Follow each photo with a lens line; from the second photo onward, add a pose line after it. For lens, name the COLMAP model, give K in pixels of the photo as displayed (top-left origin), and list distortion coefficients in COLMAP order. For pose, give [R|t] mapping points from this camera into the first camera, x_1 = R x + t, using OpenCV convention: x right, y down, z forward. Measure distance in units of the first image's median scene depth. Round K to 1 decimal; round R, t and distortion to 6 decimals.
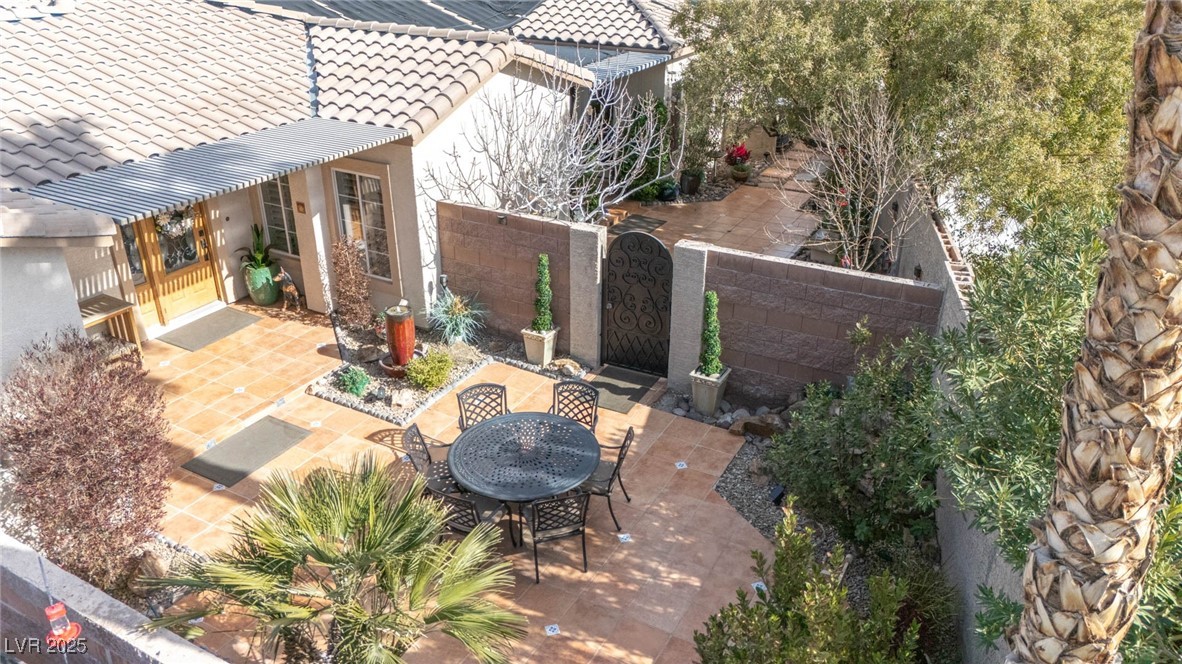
lens RADIAL K [[879.1, 0, 591.0], [0, 879.1, 332.0], [0, 0, 1]] dist [0.063463, -0.002888]
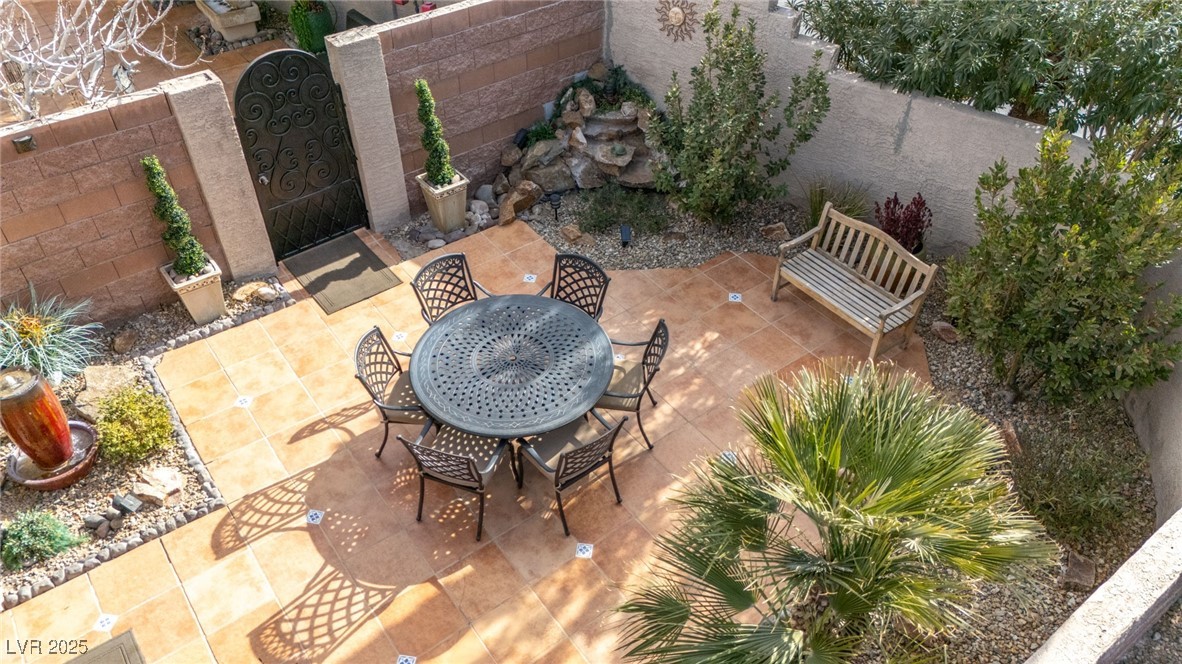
lens RADIAL K [[879.1, 0, 591.0], [0, 879.1, 332.0], [0, 0, 1]] dist [0.063463, -0.002888]
pose [[0.417090, -0.610104, 0.673653, -0.420934], [0.409439, 0.787862, 0.460037, -0.154493], [-0.811416, 0.083943, 0.578409, 0.408419]]
